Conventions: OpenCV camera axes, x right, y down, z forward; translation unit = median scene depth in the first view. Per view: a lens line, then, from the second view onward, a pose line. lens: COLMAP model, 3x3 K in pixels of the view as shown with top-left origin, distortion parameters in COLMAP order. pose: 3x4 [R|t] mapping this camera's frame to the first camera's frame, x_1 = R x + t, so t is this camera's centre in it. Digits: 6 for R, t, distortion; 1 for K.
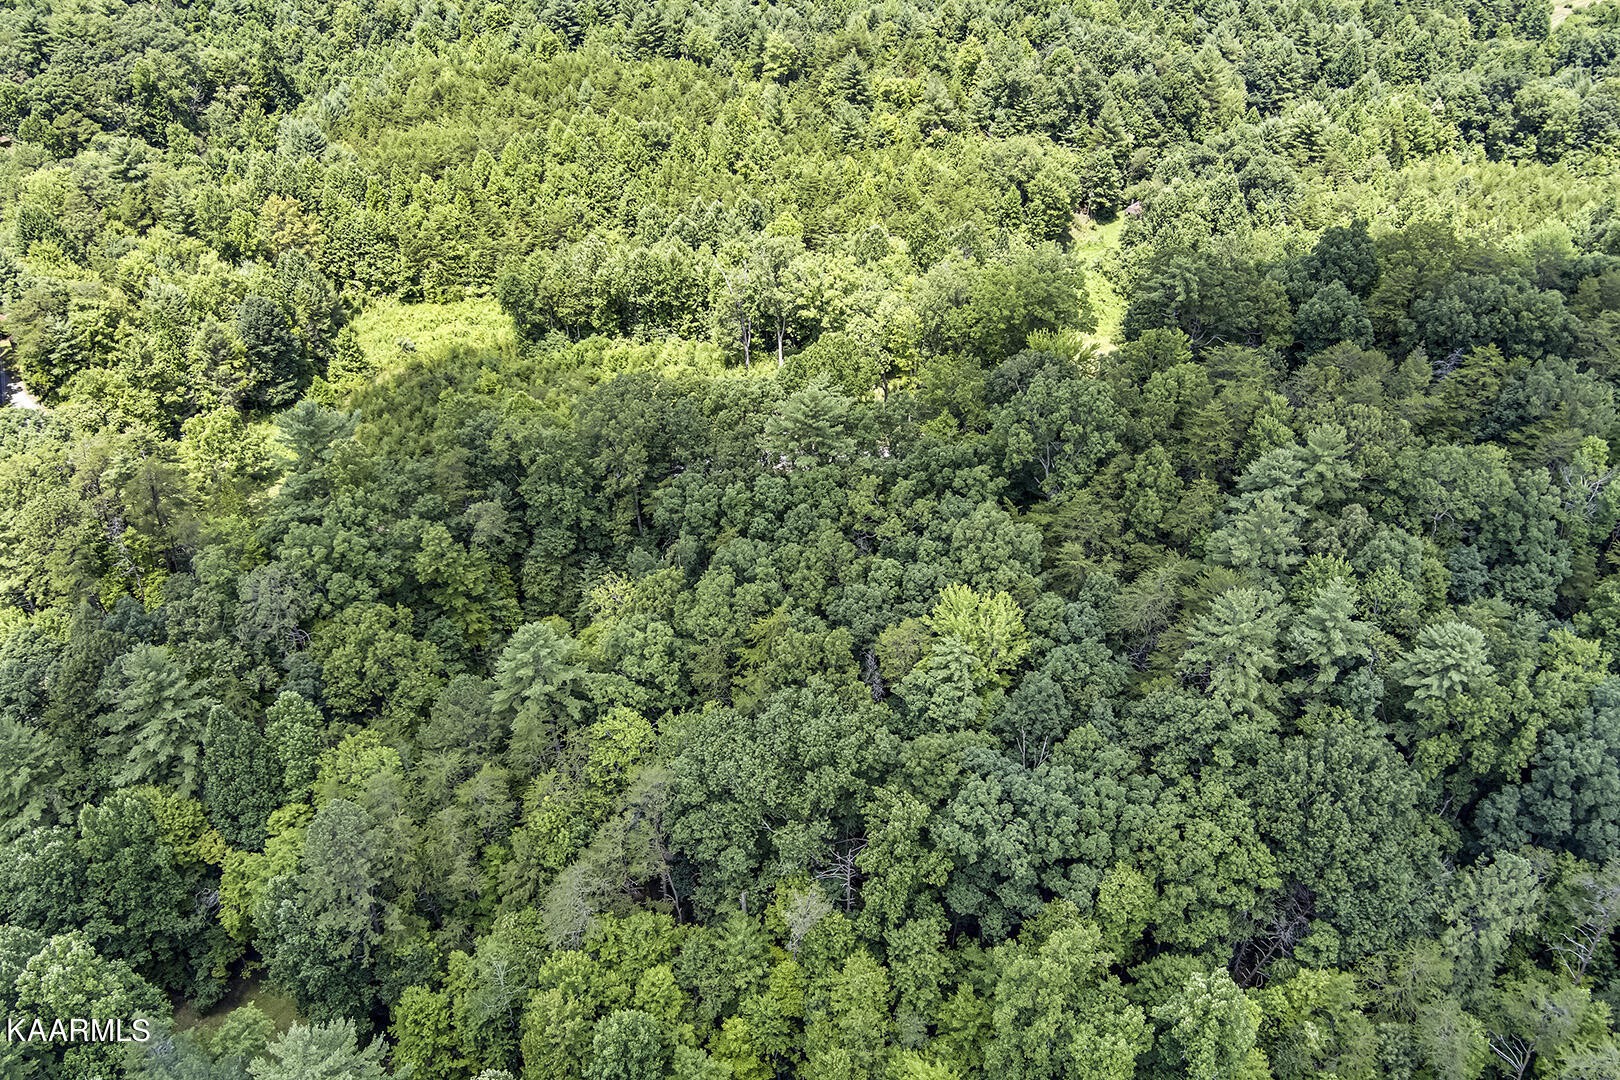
lens RADIAL K [[1269.9, 0, 854.6], [0, 1269.9, 547.4], [0, 0, 1]] dist [-0.089625, 0.037837]
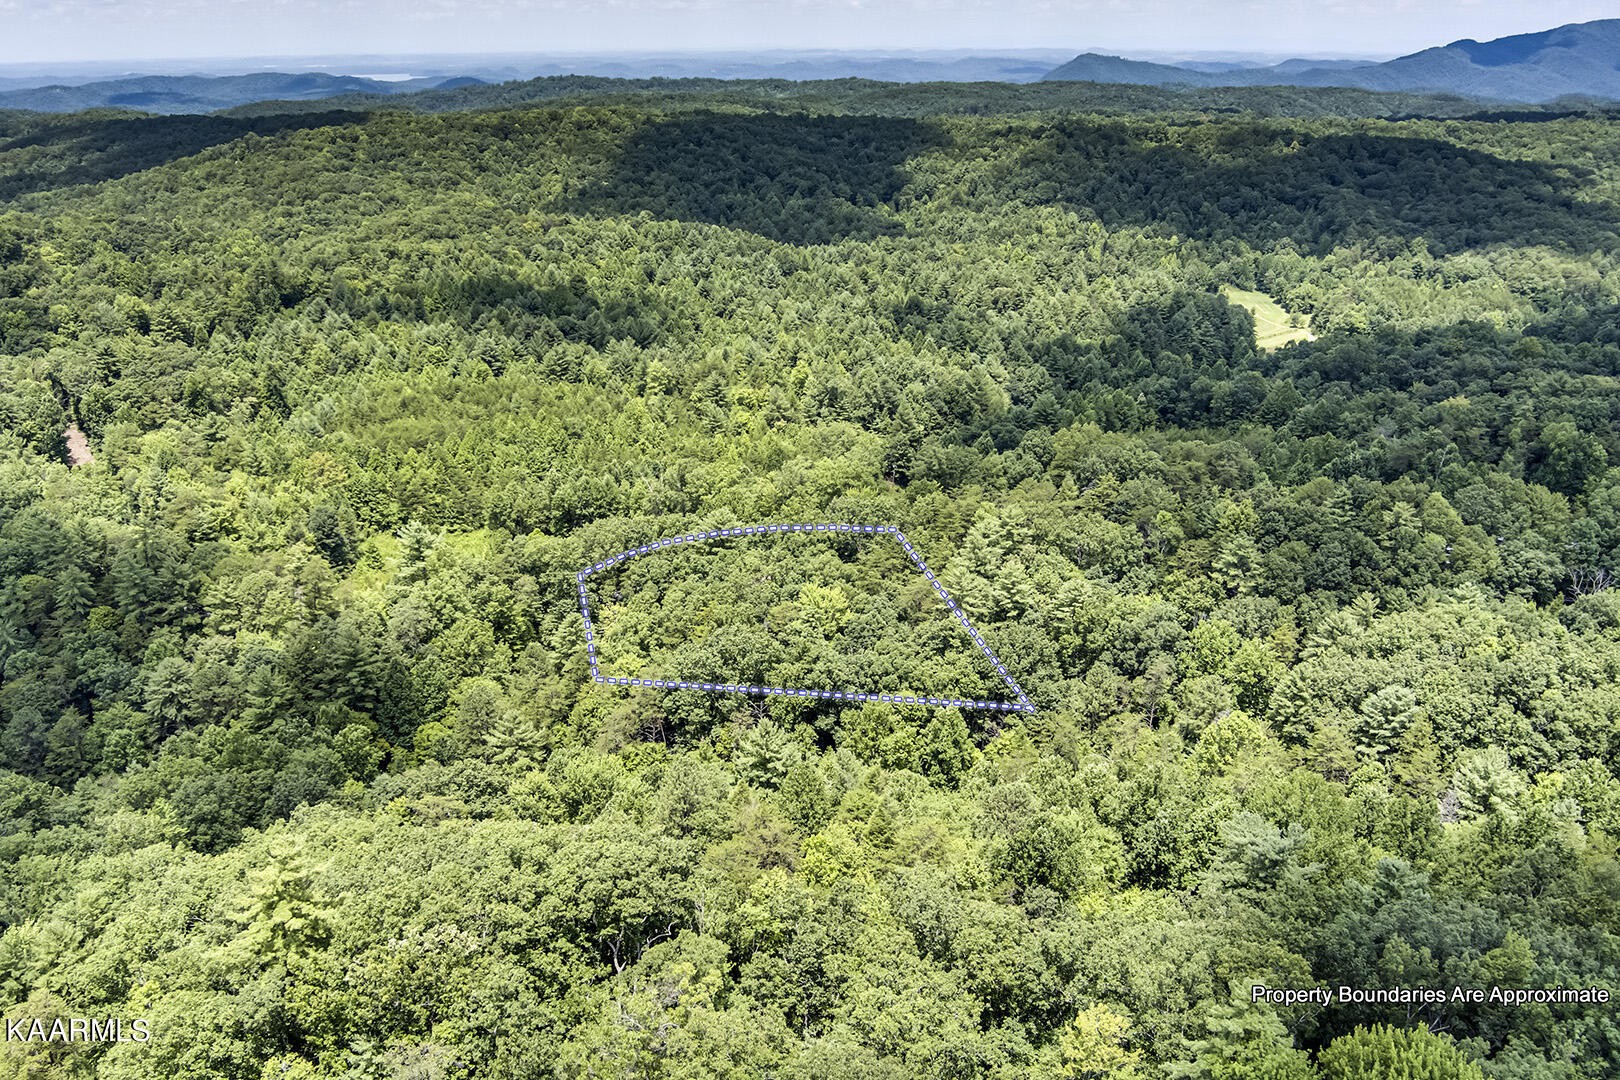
lens RADIAL K [[1269.9, 0, 854.6], [0, 1269.9, 547.4], [0, 0, 1]] dist [-0.089625, 0.037837]
pose [[0.991376, -0.034139, 0.126520, -0.031270], [0.068028, 0.959259, -0.274215, 0.177267], [-0.112004, 0.280457, 0.953310, -0.278557]]
